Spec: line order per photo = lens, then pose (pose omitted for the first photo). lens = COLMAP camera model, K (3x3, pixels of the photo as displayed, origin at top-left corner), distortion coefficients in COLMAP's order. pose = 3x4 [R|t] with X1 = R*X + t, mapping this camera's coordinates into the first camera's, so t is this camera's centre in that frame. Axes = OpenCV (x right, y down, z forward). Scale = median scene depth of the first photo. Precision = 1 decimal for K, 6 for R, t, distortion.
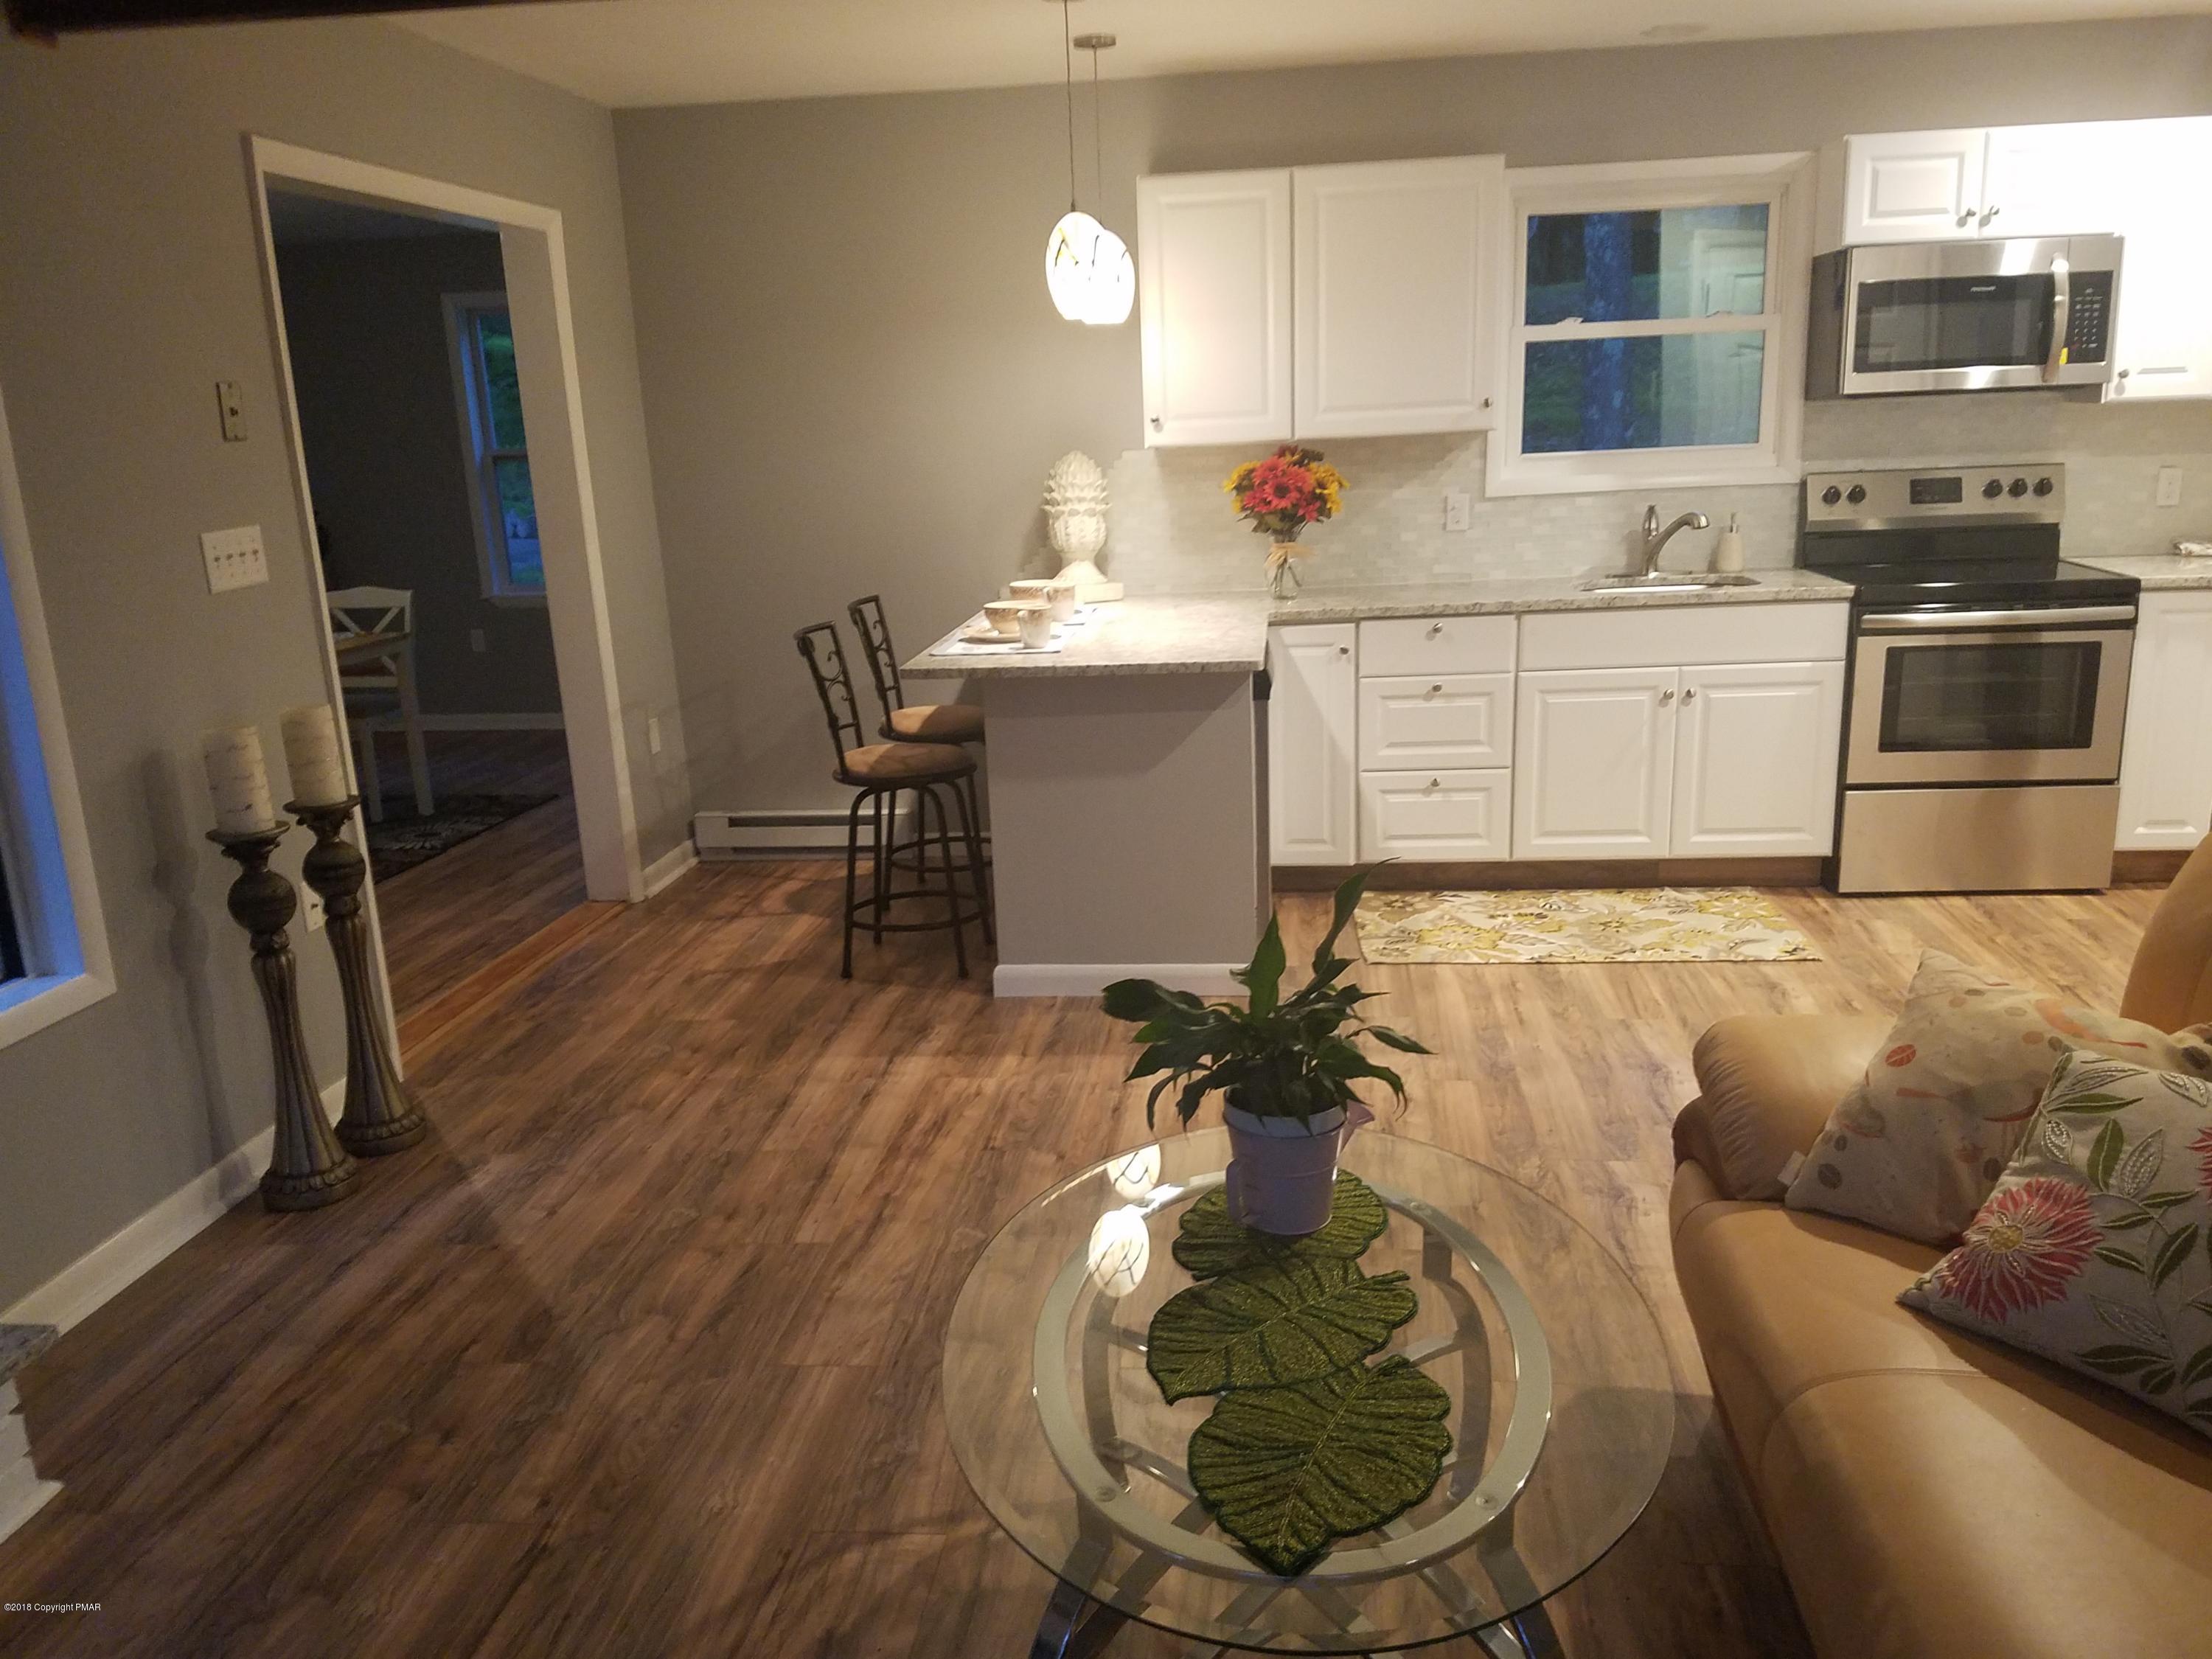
lens RADIAL K [[1805.0, 0, 1102.4], [0, 1805.0, 885.2], [0, 0, 1]] dist [0.221357, -0.374910]
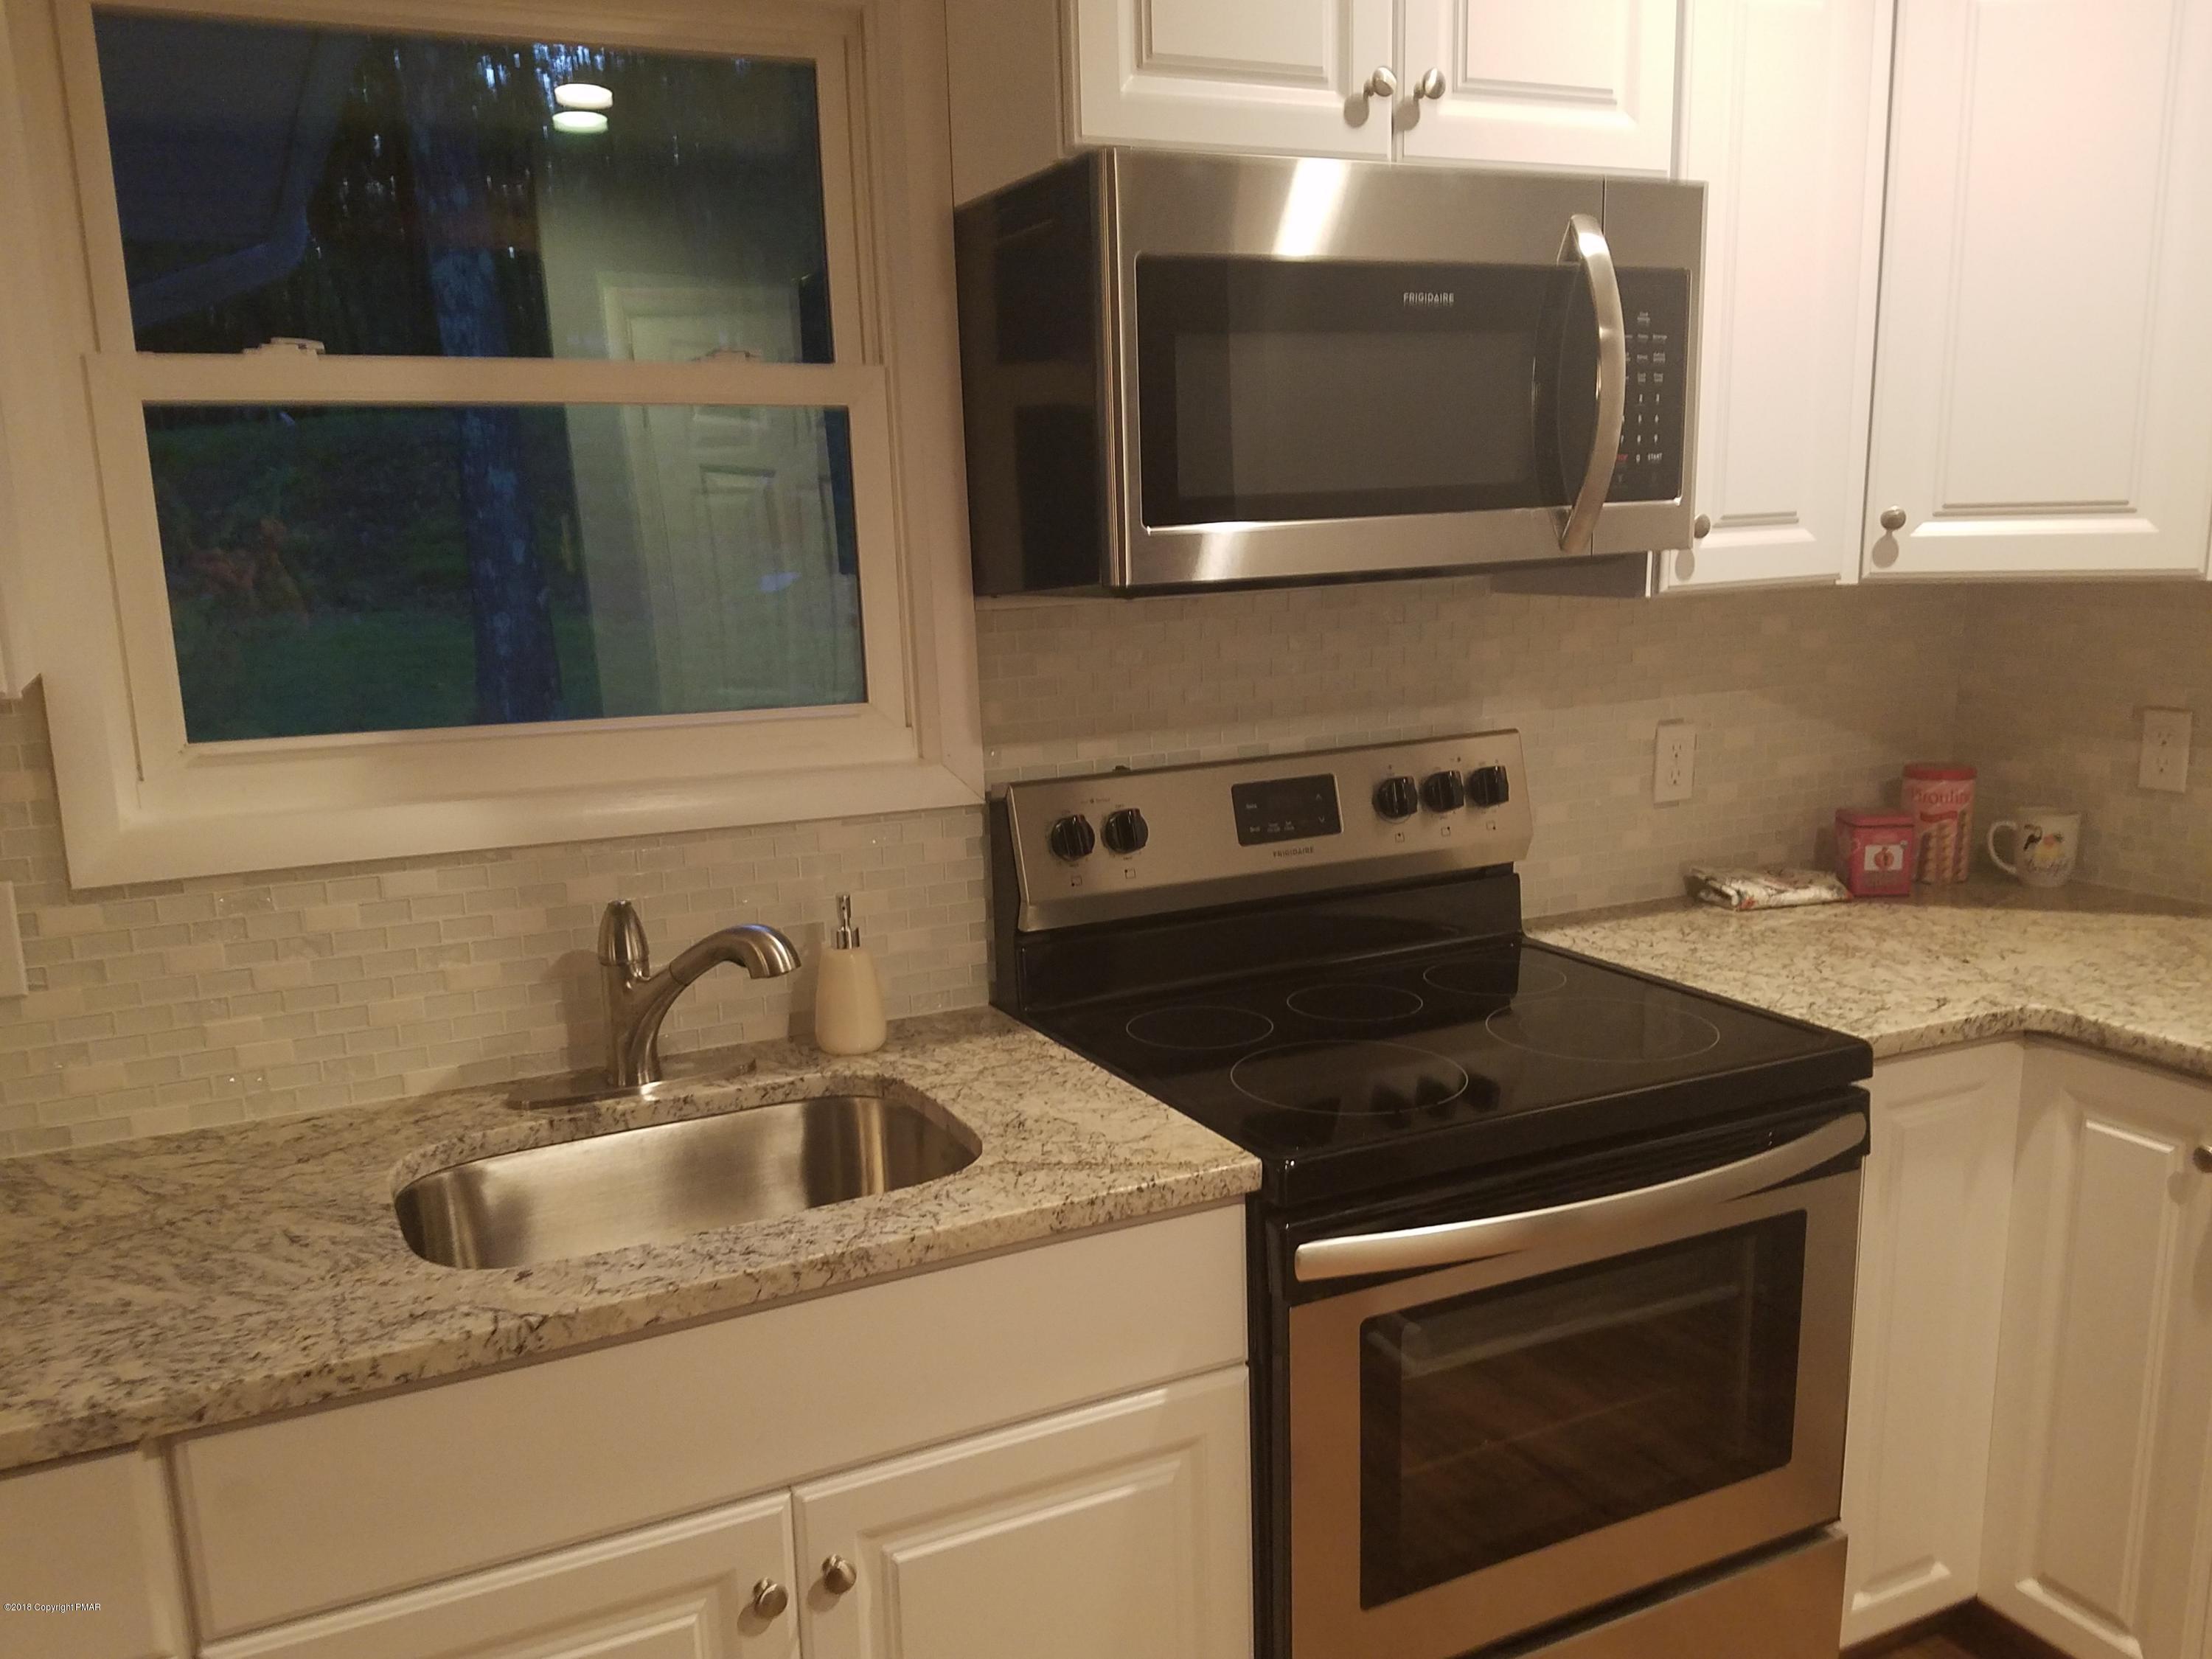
lens RADIAL K [[1805.0, 0, 1102.4], [0, 1805.0, 885.2], [0, 0, 1]] dist [0.221357, -0.374910]
pose [[0.846998, -0.095533, 0.522942, 0.200228], [0.134537, 0.990217, -0.037010, -0.185579], [-0.514291, 0.101703, 0.851564, 0.678046]]
